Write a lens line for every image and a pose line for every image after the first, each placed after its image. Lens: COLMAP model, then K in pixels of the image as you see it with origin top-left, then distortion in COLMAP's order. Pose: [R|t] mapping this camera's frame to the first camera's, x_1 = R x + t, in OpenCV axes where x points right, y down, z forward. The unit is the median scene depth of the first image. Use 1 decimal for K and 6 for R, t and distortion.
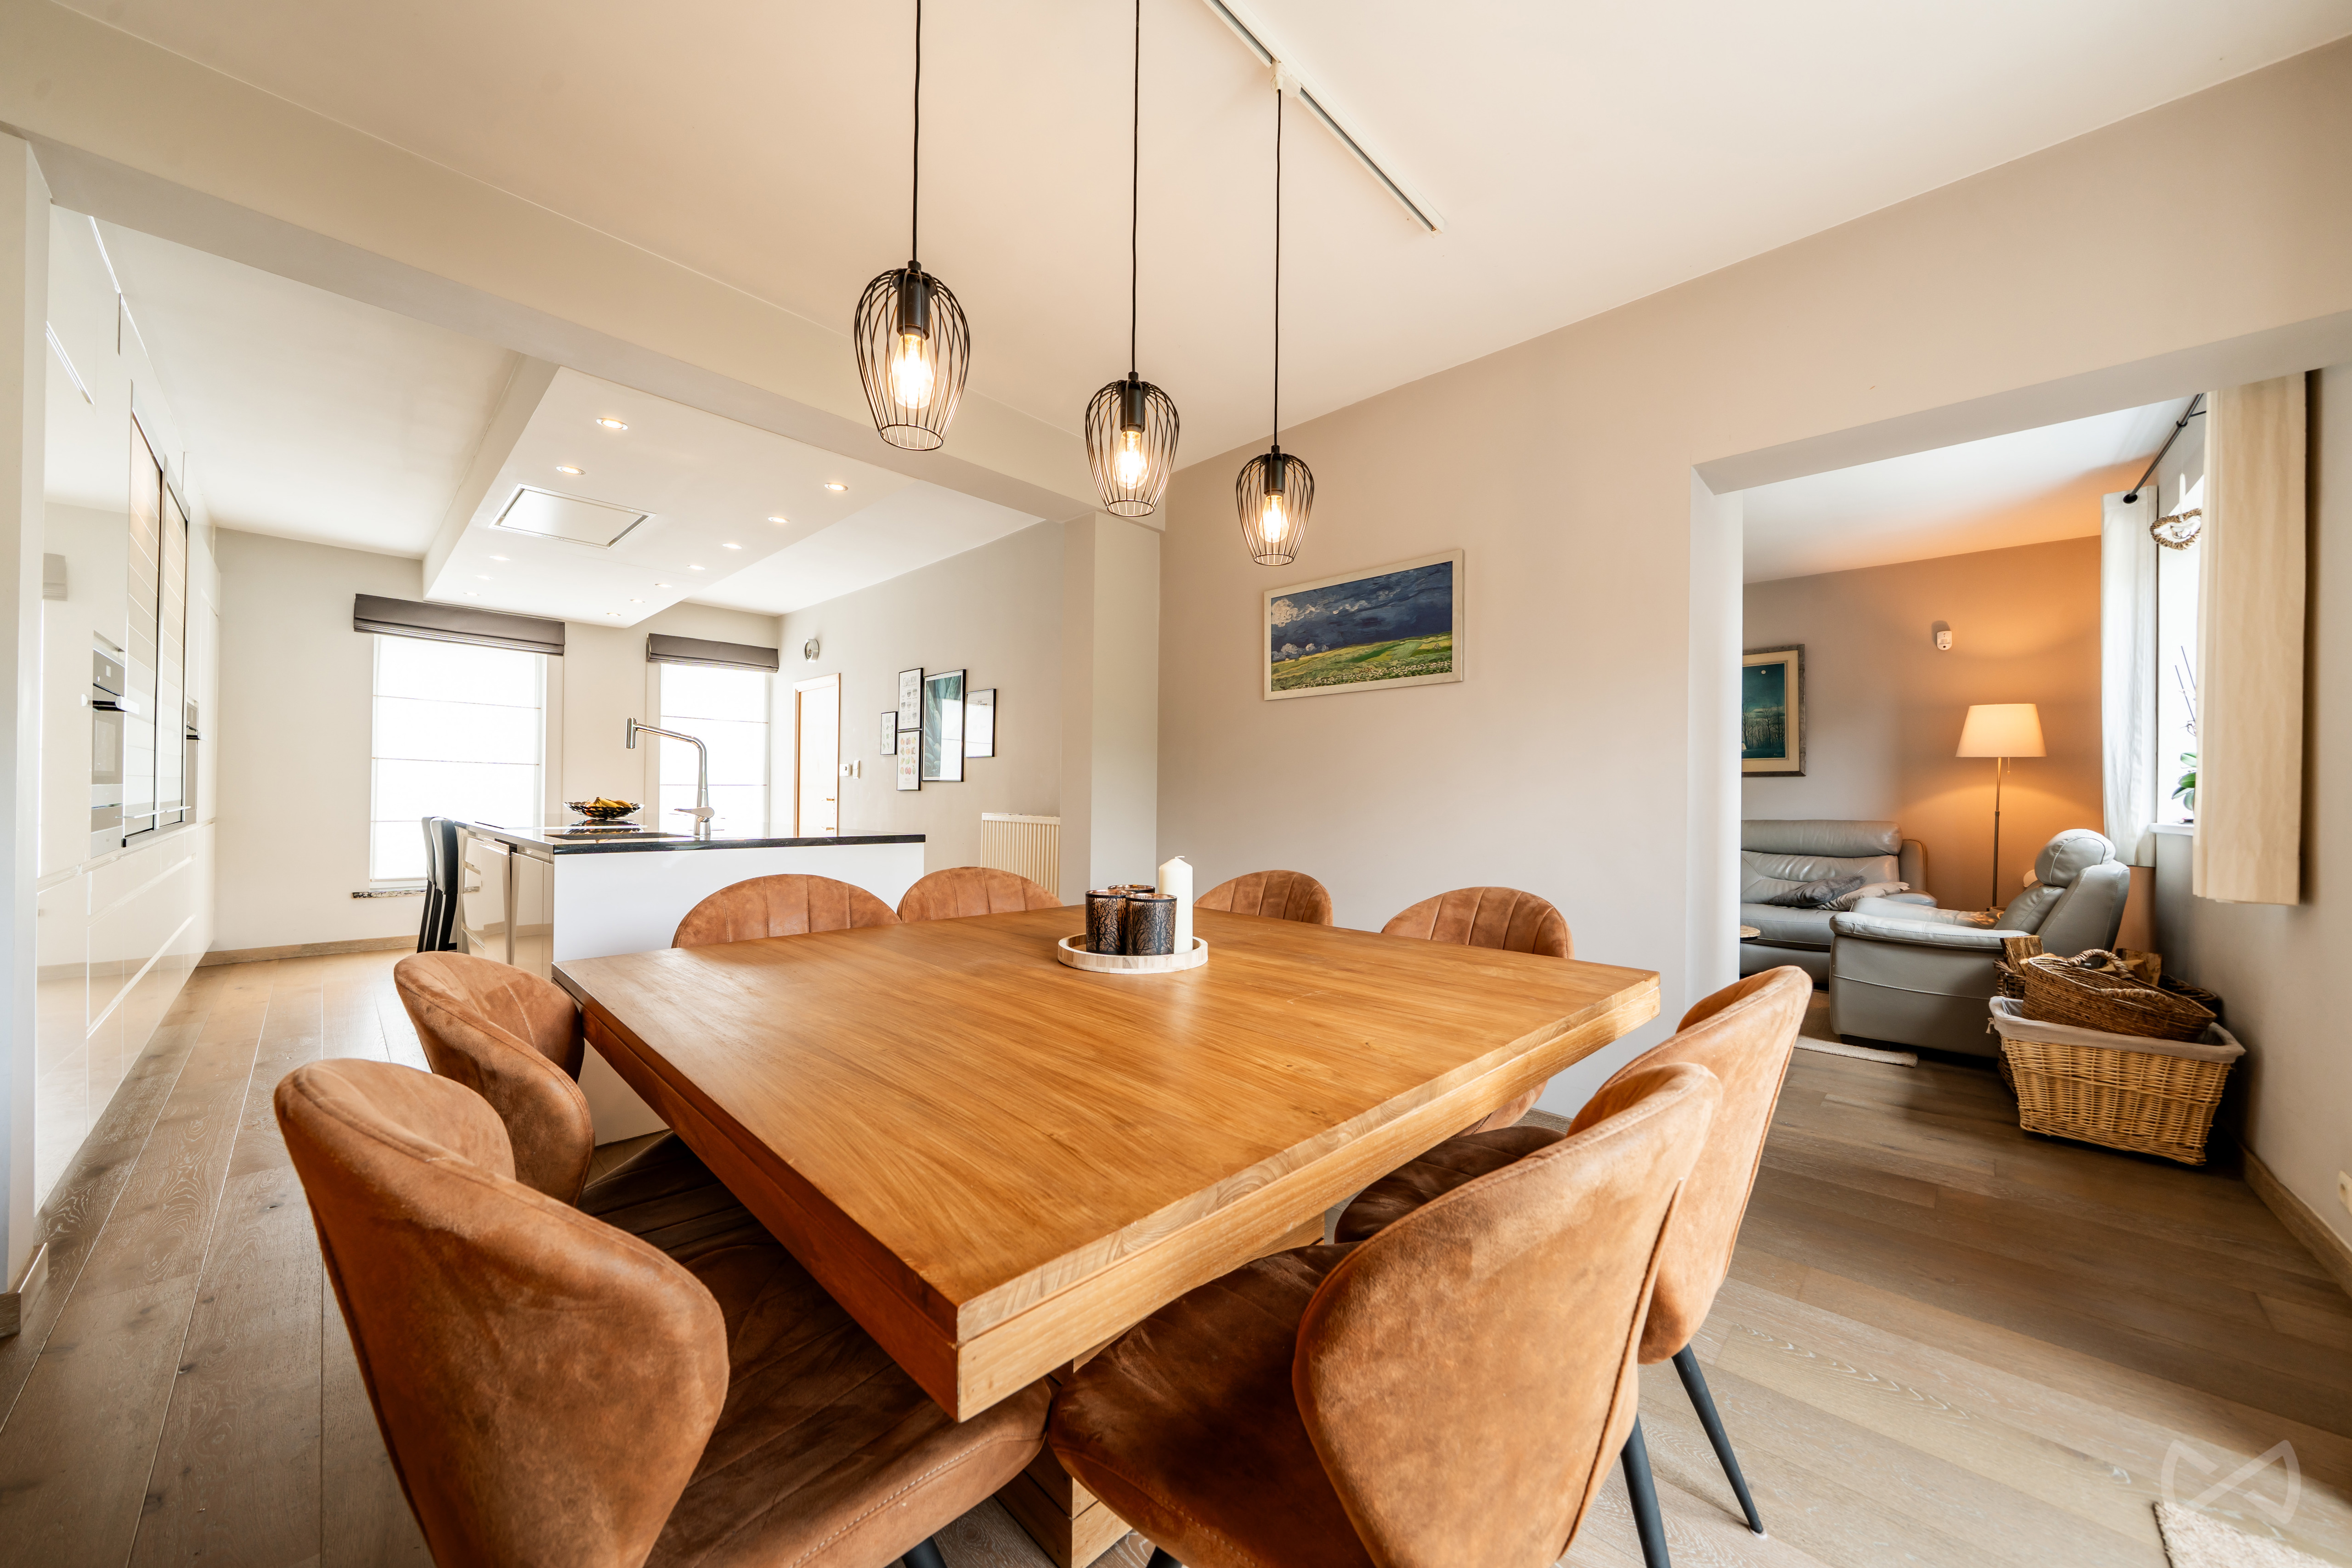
lens RADIAL K [[836.2, 0, 1184.1], [0, 836.2, 789.3], [0, 0, 1]] dist [-0.002960, -0.000097]
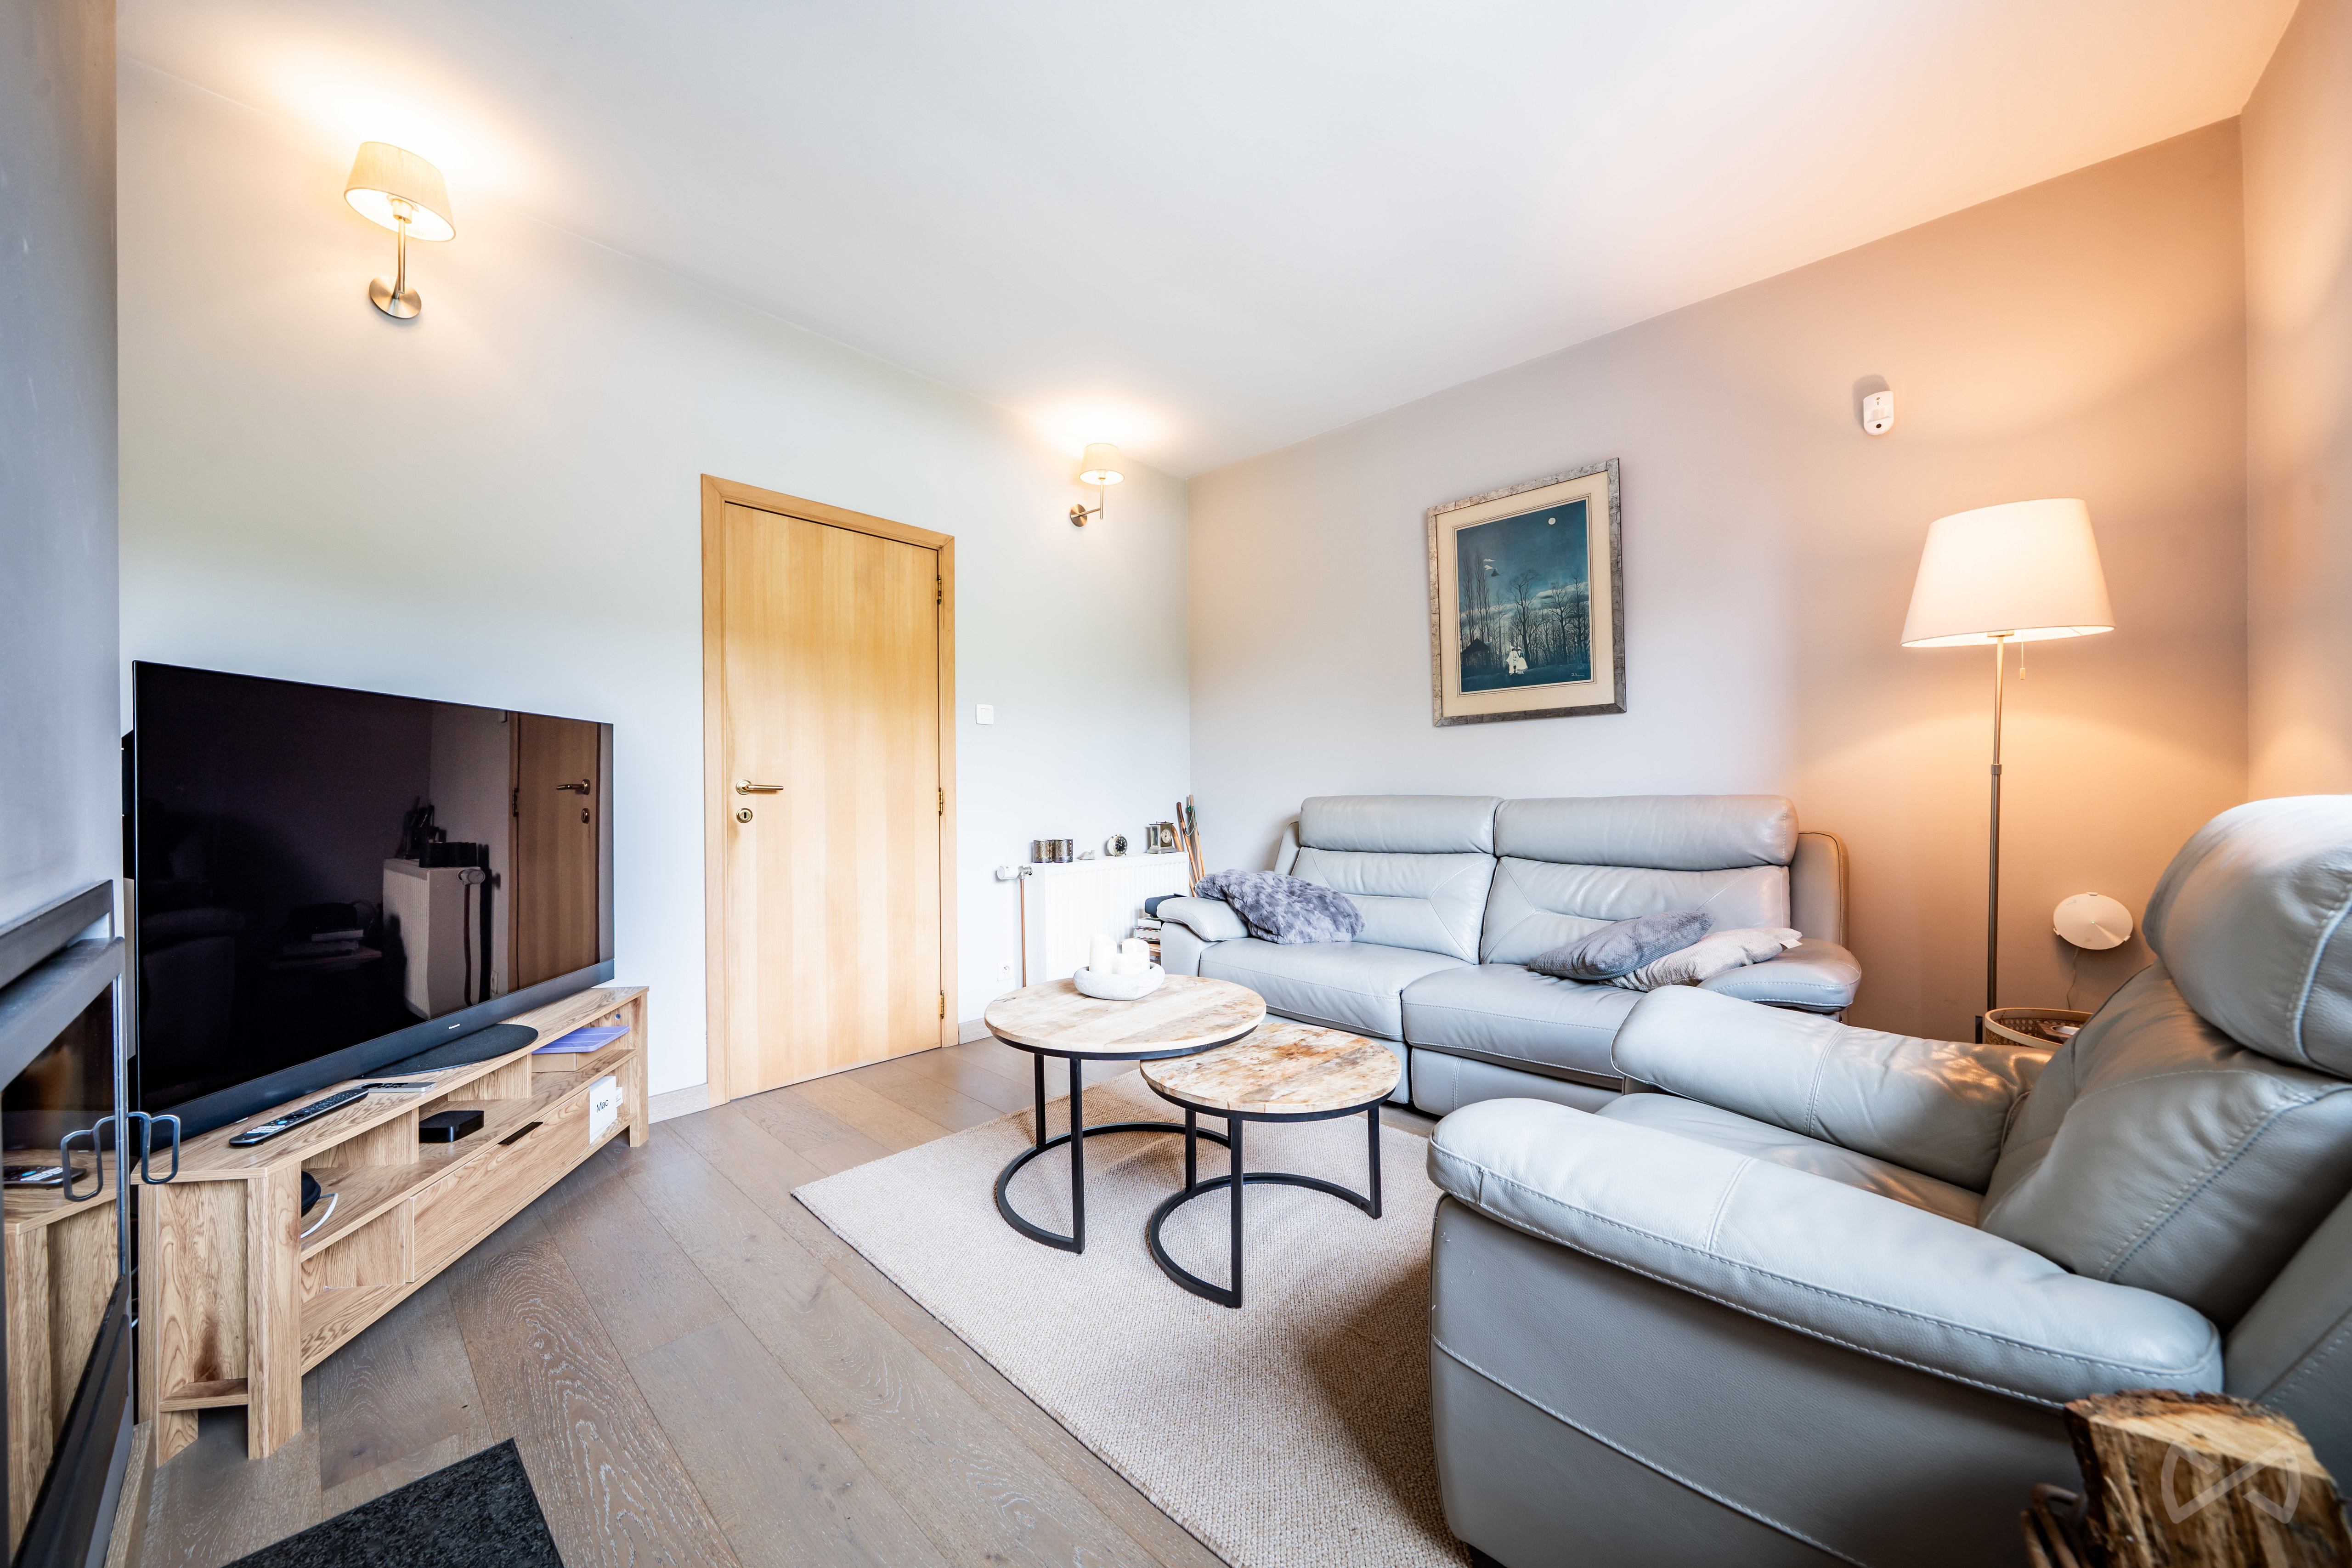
lens RADIAL K [[836.2, 0, 1184.1], [0, 836.2, 789.3], [0, 0, 1]] dist [-0.002960, -0.000097]
pose [[0.999784, -0.017134, 0.011782, 0.524189], [0.017088, 0.999846, 0.003974, 0.028259], [-0.011848, -0.003772, 0.999923, 0.546779]]
